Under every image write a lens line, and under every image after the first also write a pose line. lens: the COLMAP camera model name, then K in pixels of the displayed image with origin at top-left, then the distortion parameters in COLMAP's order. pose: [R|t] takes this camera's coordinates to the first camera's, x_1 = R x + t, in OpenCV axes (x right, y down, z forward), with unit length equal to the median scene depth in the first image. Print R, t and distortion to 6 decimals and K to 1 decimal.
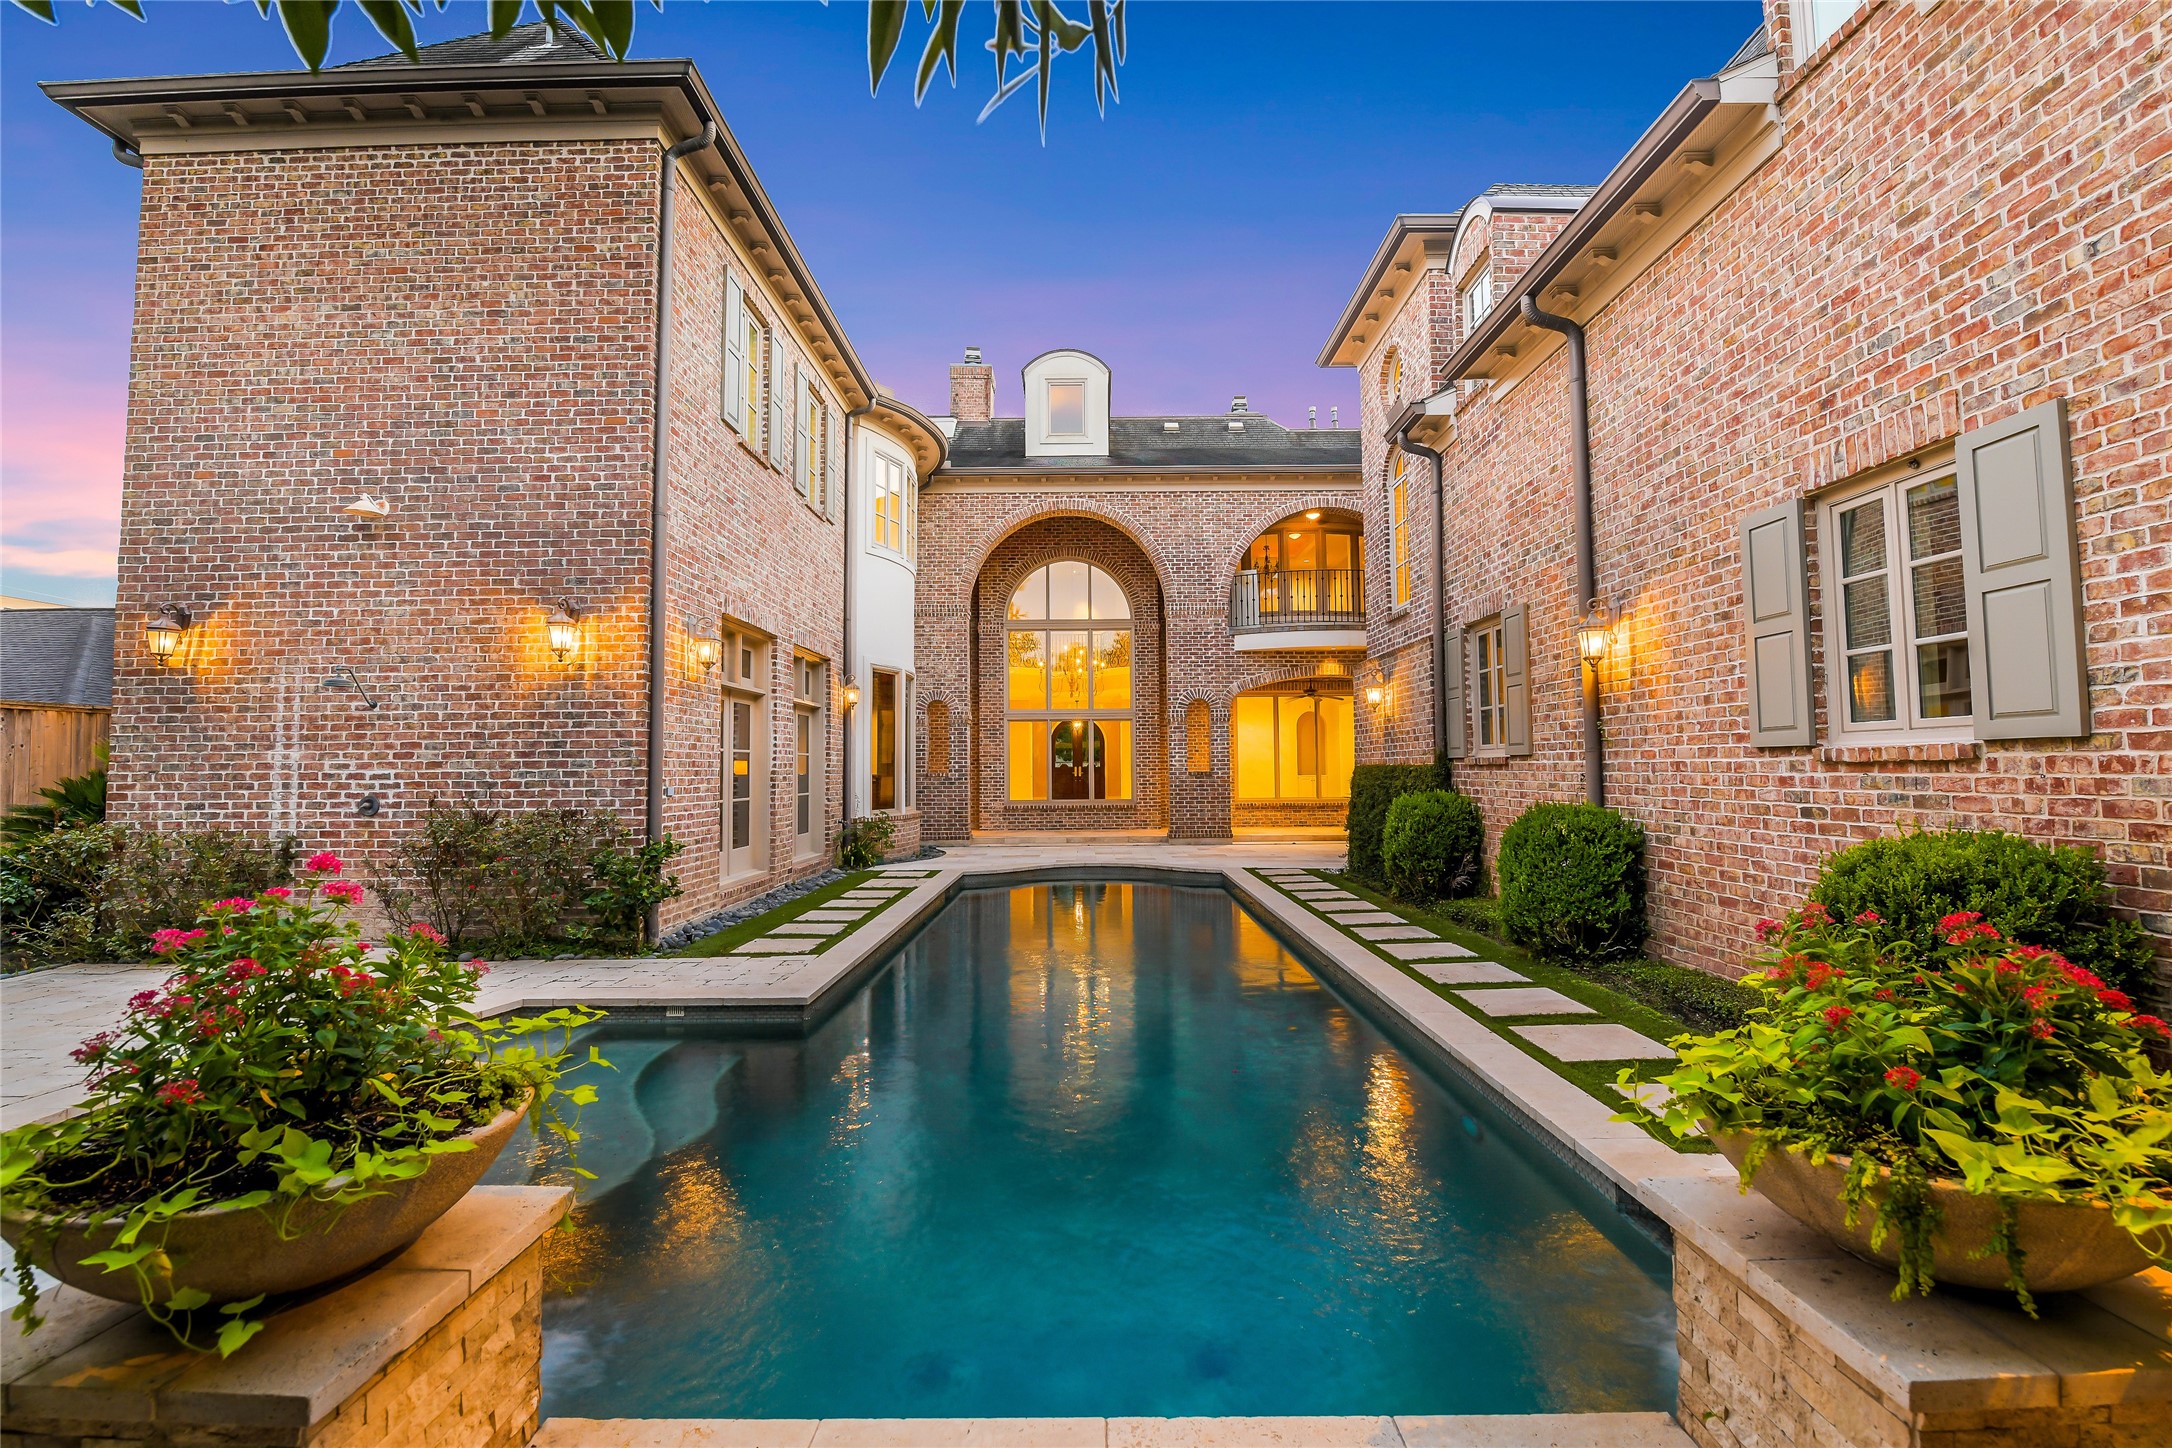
lens RADIAL K [[960.4, 0, 1089.0], [0, 960.4, 729.5], [0, 0, 1]] dist [-0.011031, -0.002965]
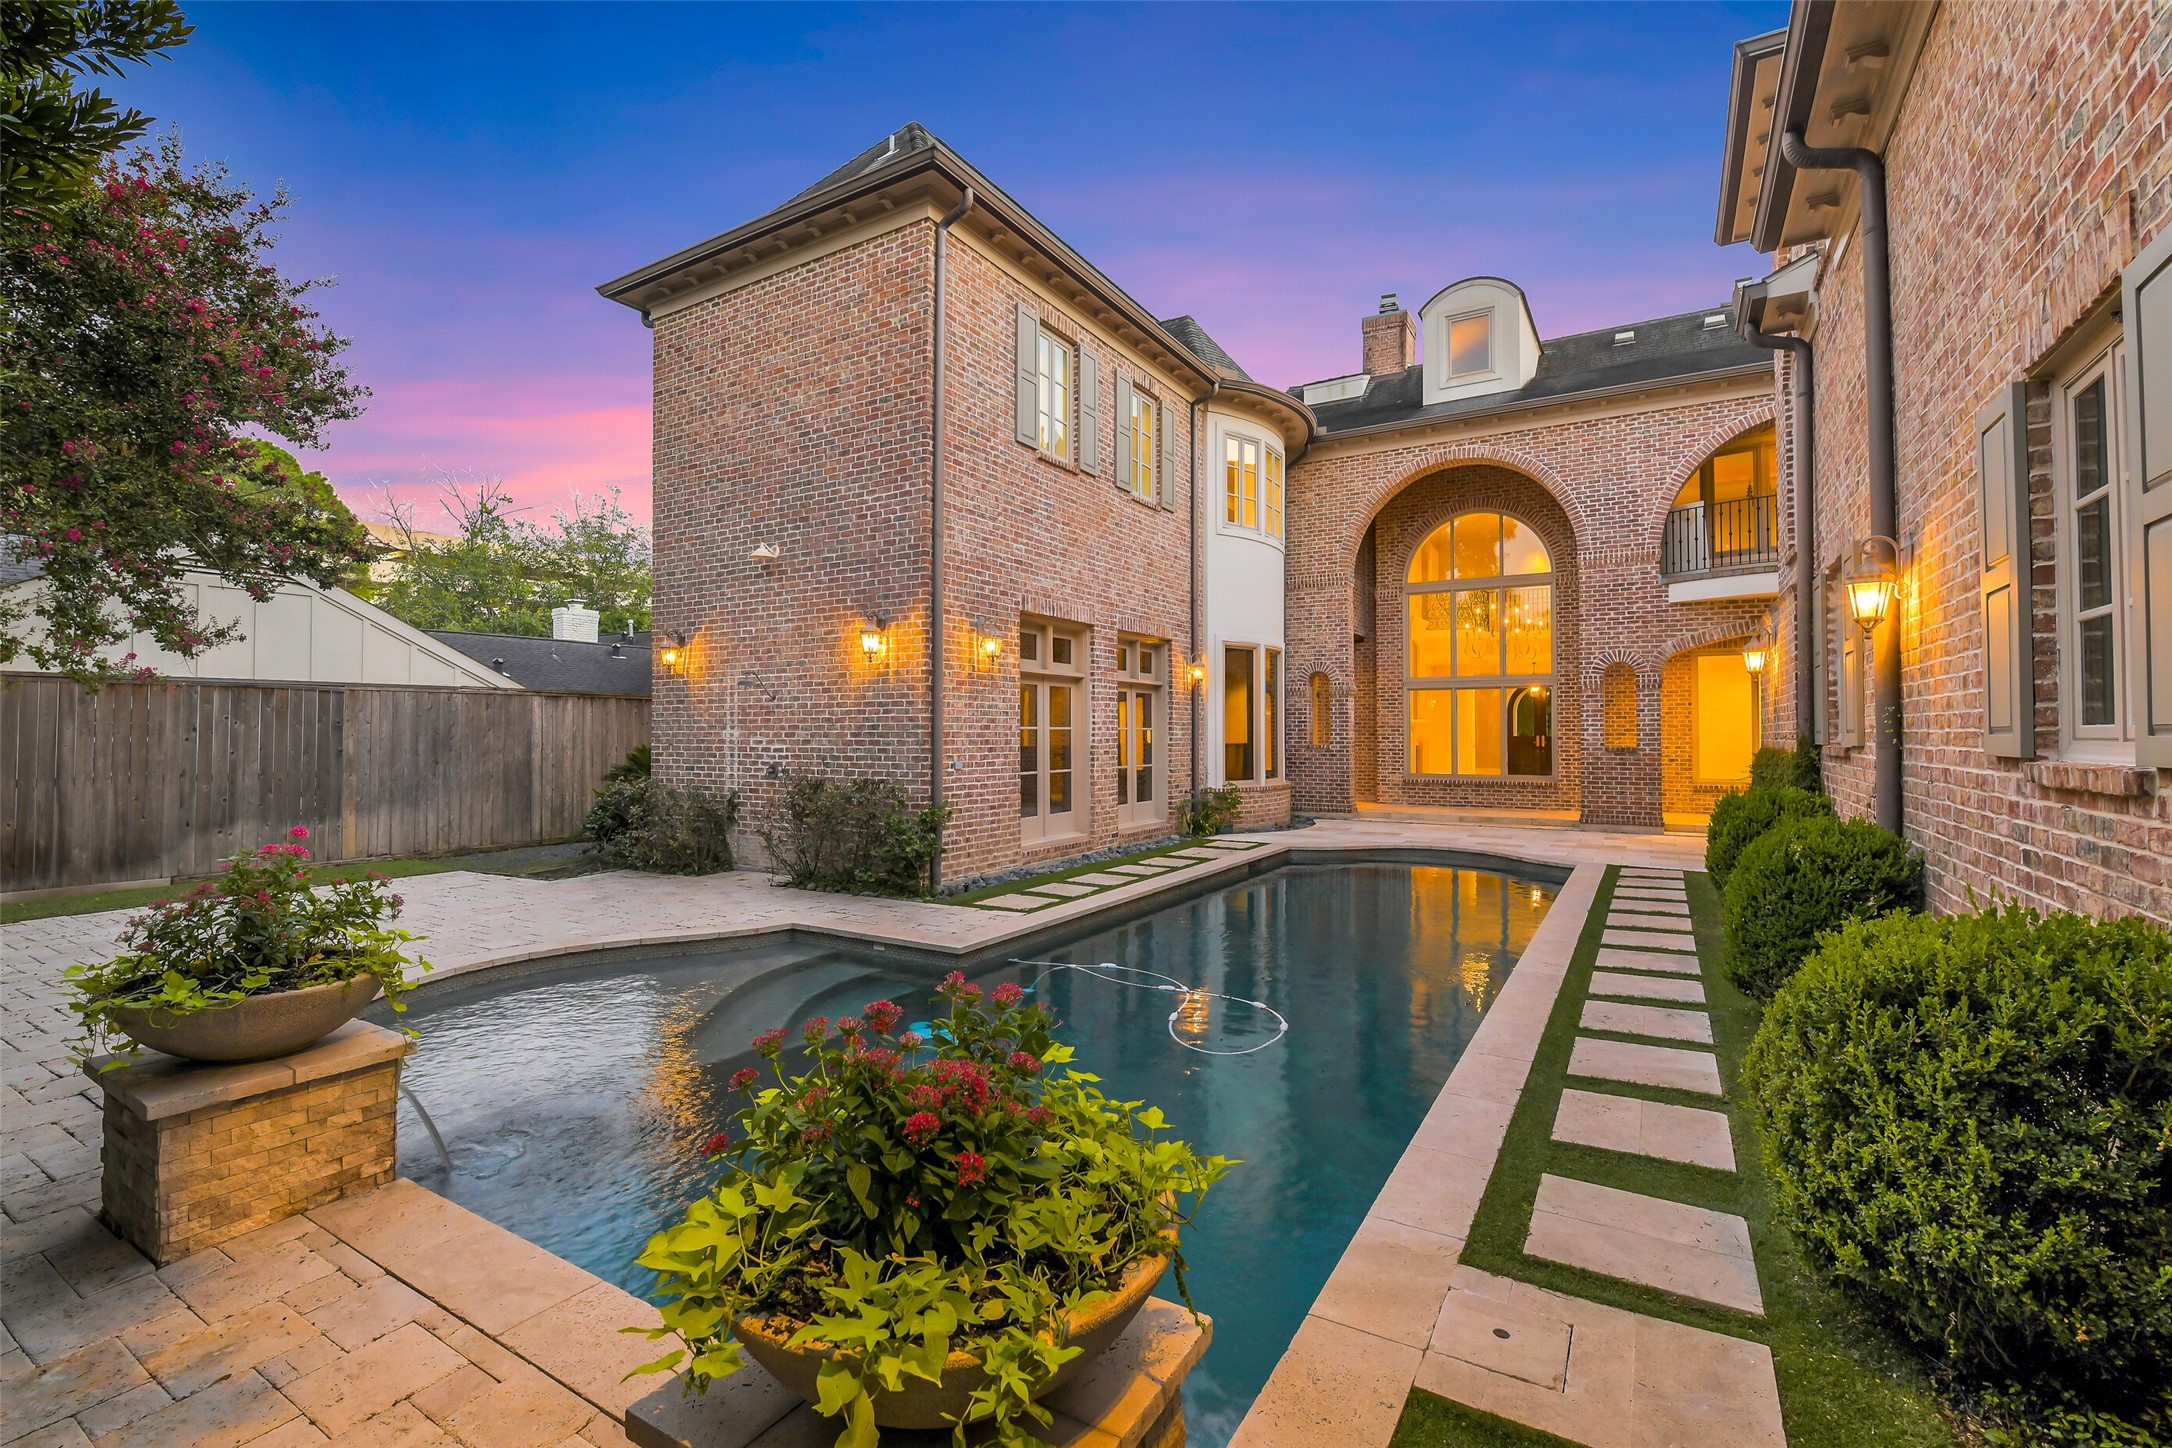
lens RADIAL K [[955.3, 0, 1082.7], [0, 955.3, 728.6], [0, 0, 1]] dist [-0.002244, -0.003481]
pose [[0.854987, 0.005418, -0.518621, 0.328653], [0.015152, 0.999258, 0.035419, -0.022527], [0.518428, -0.038141, 0.854270, 0.059660]]
